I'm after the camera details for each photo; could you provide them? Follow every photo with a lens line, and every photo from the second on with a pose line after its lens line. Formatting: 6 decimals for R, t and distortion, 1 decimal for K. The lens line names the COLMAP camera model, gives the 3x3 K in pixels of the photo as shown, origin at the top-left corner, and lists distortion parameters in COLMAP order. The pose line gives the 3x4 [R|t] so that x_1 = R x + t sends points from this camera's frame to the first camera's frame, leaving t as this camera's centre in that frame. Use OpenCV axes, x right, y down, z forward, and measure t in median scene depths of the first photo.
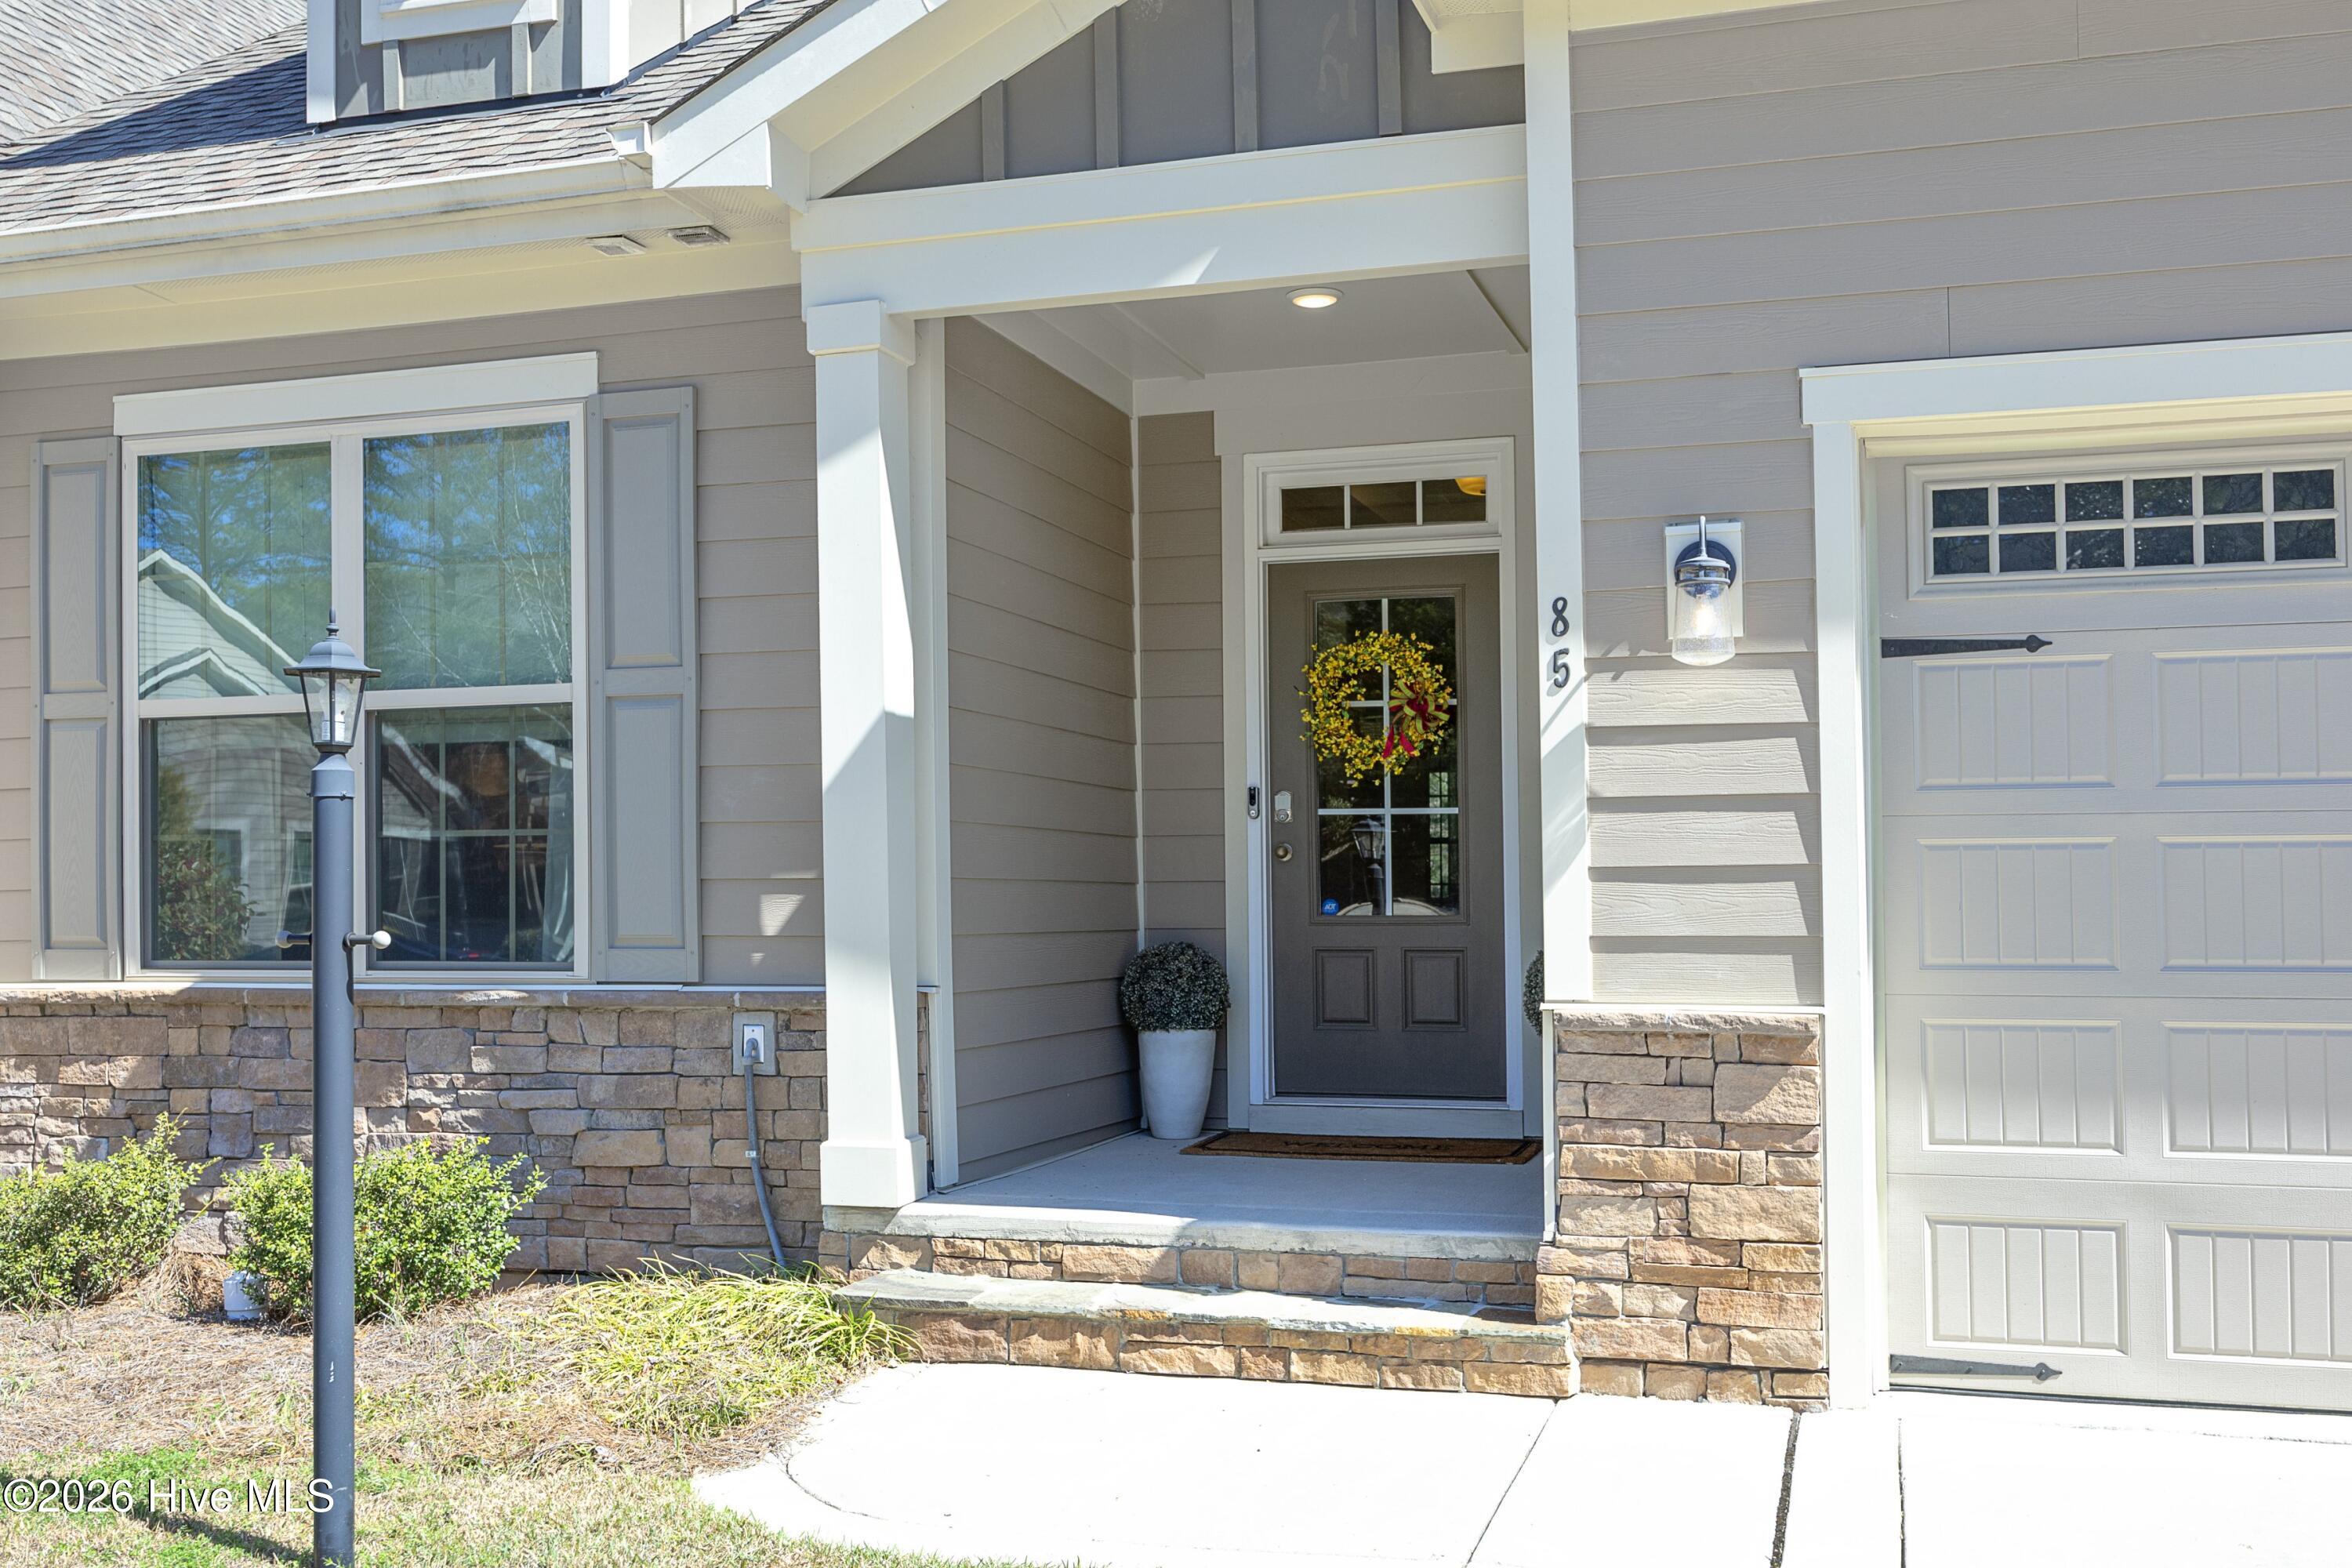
lens RADIAL K [[2146.9, 0, 1175.1], [0, 2146.9, 808.3], [0, 0, 1]] dist [-0.008006, 0.012938]
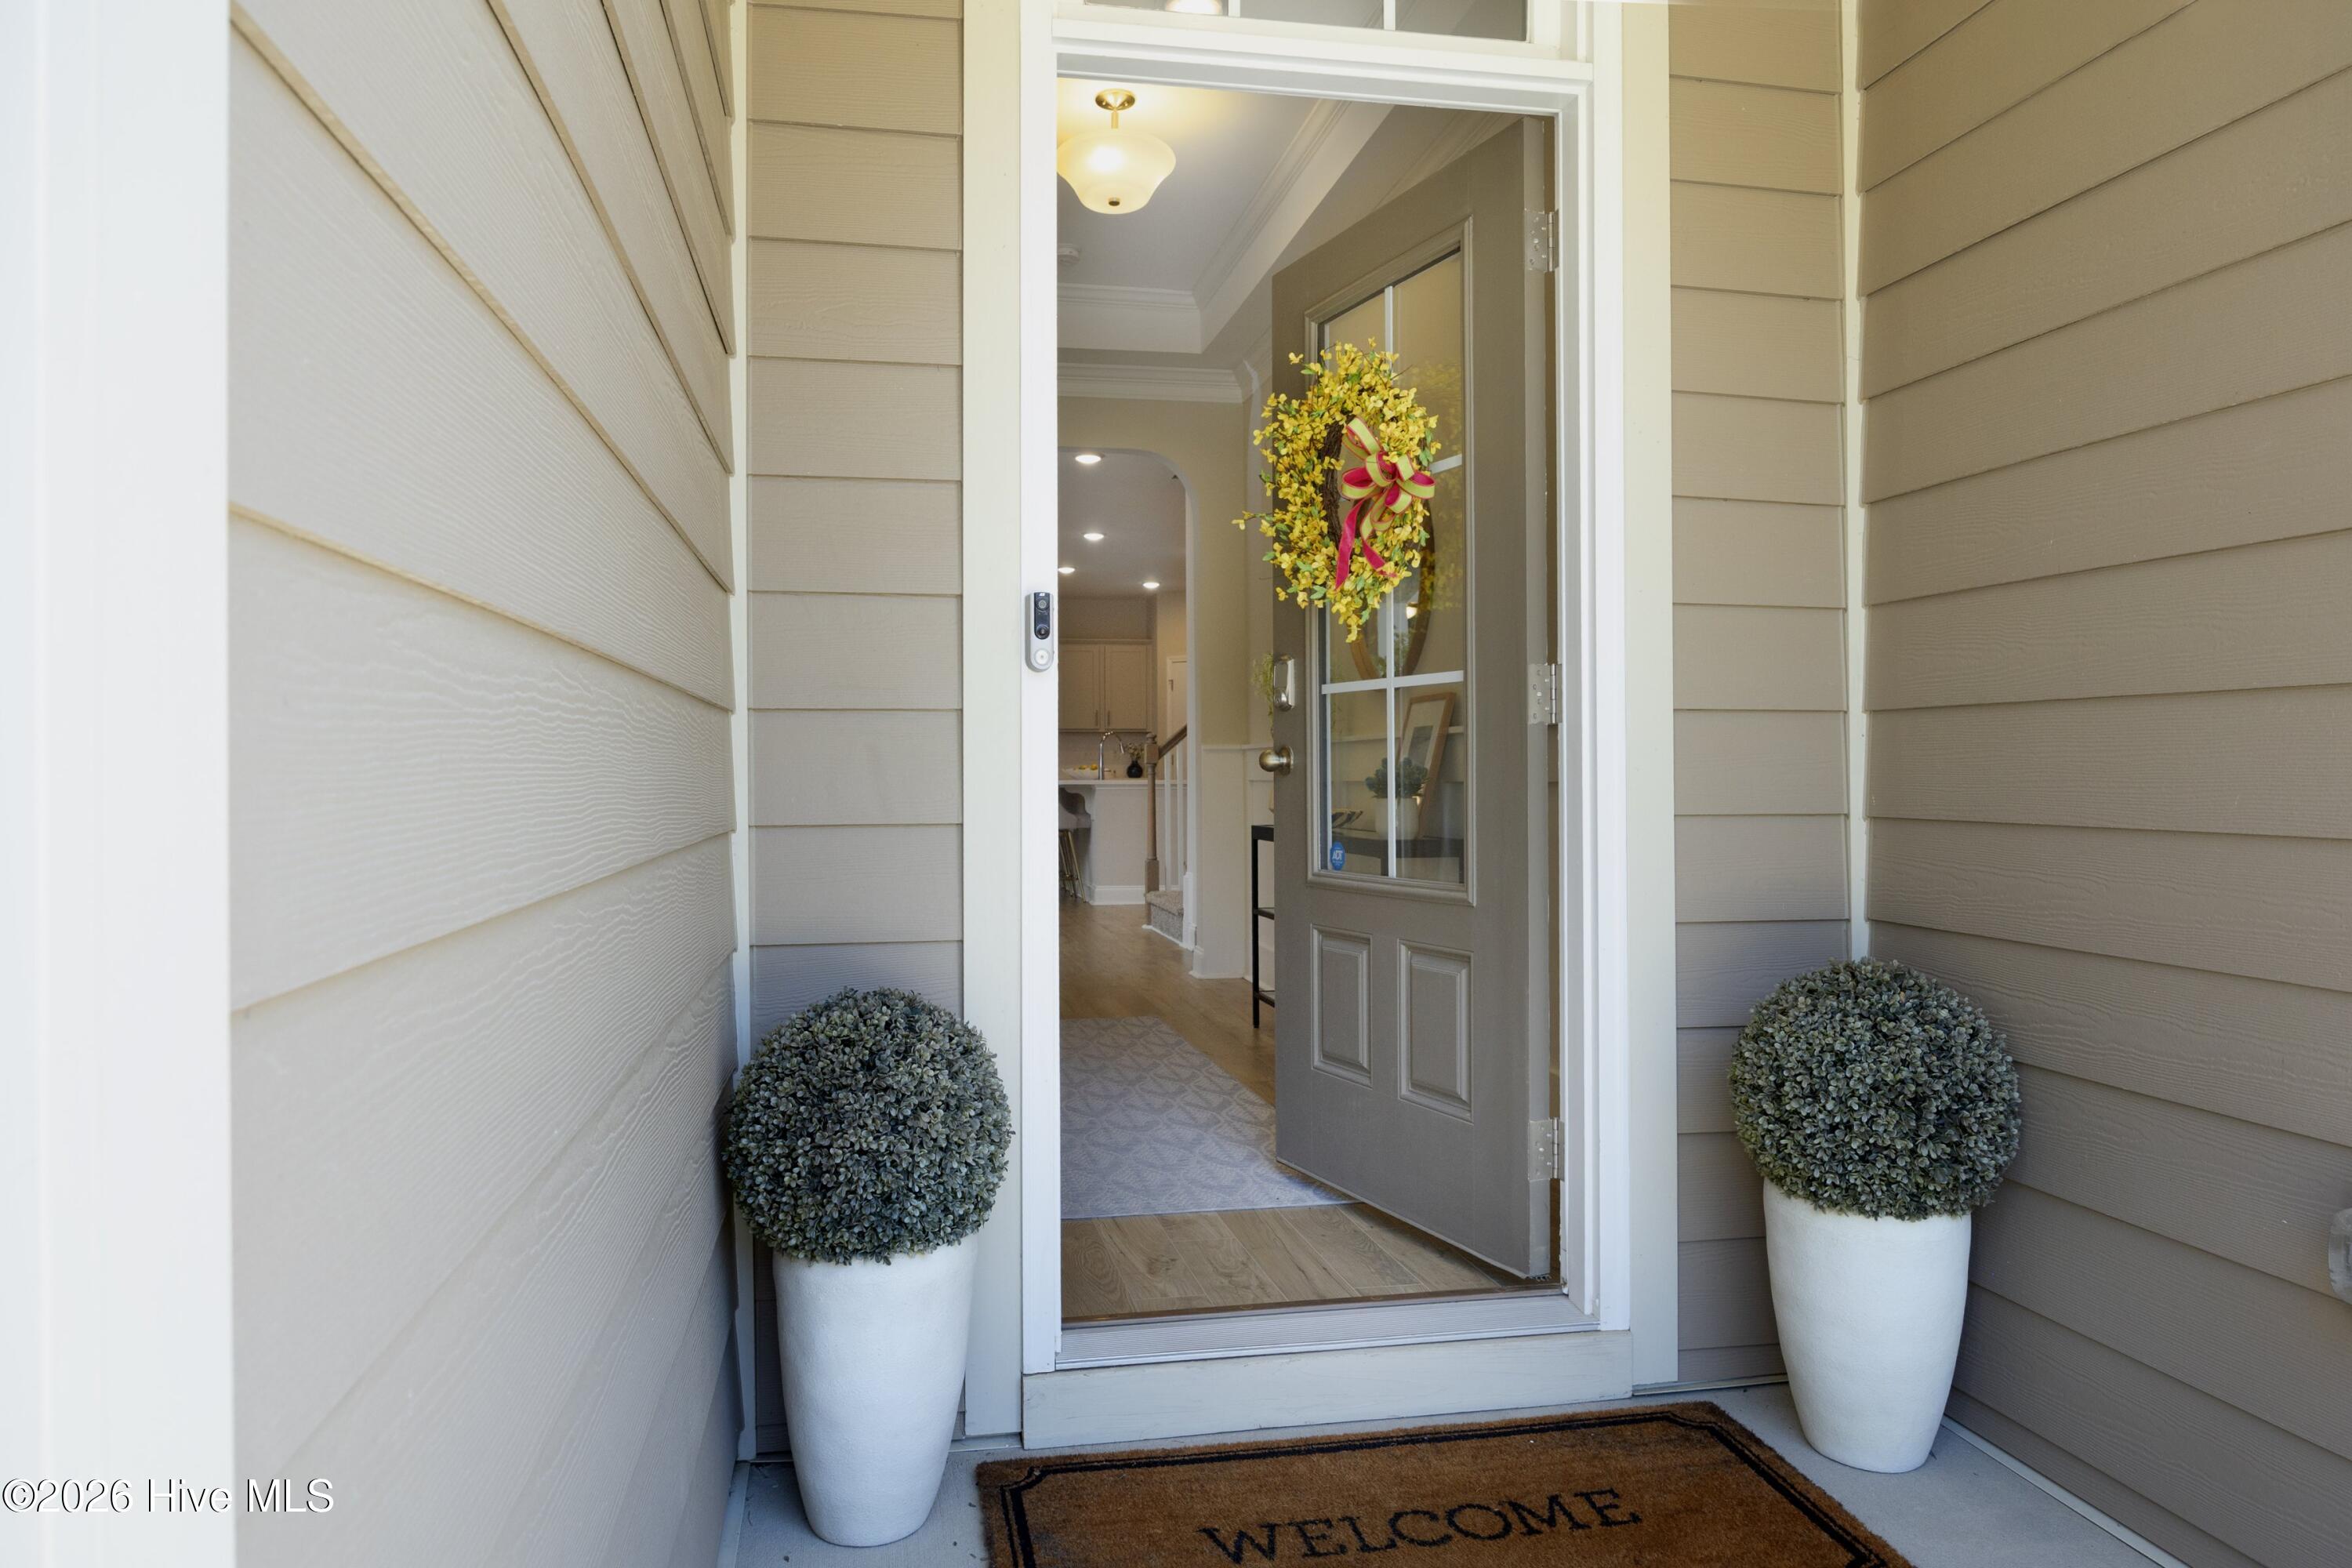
lens RADIAL K [[1579.6, 0, 1176.0], [0, 1579.6, 784.0], [0, 0, 1]] dist [-0.000683, -0.000090]
pose [[0.881844, 0.006362, 0.471499, -0.103167], [-0.011431, 0.999904, 0.007887, 0.029699], [-0.471403, -0.012345, 0.881831, 0.936334]]
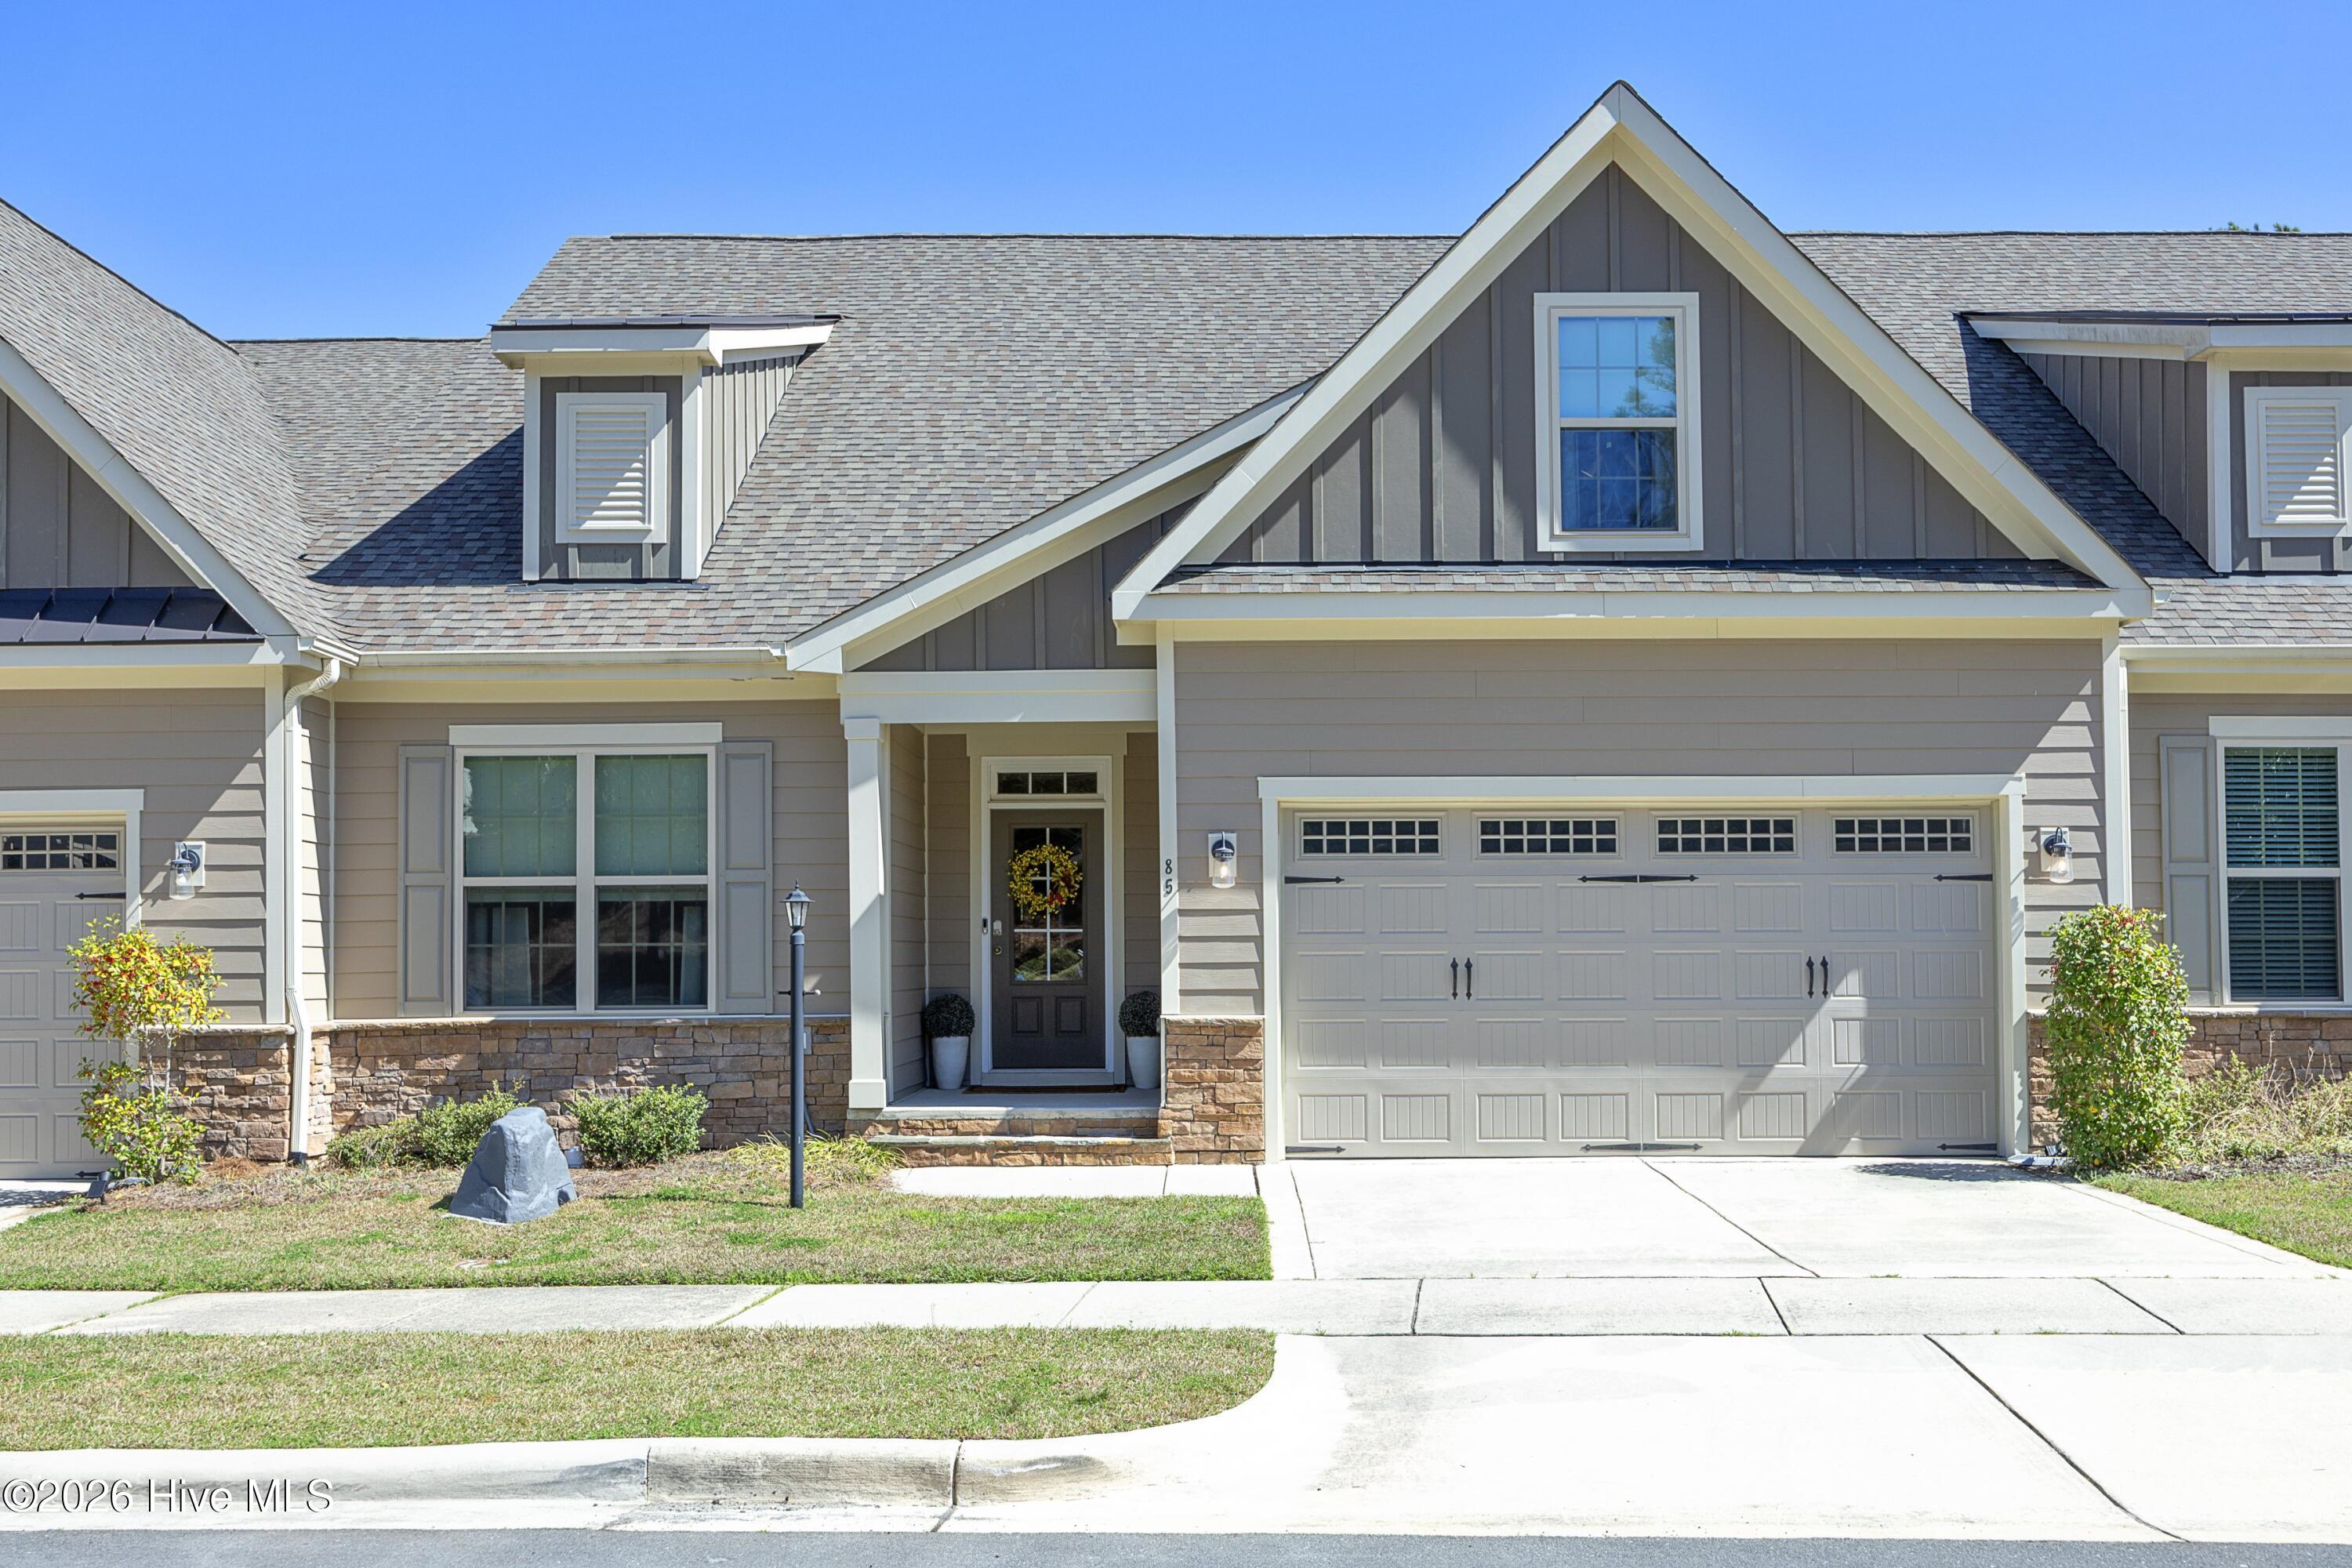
lens RADIAL K [[2146.9, 0, 1175.1], [0, 2146.9, 808.3], [0, 0, 1]] dist [-0.008006, 0.012938]
pose [[0.953332, 0.018578, 0.301351, -0.529999], [-0.010669, 0.999555, -0.027870, -0.077364], [-0.301735, 0.023355, 0.953106, -1.313931]]
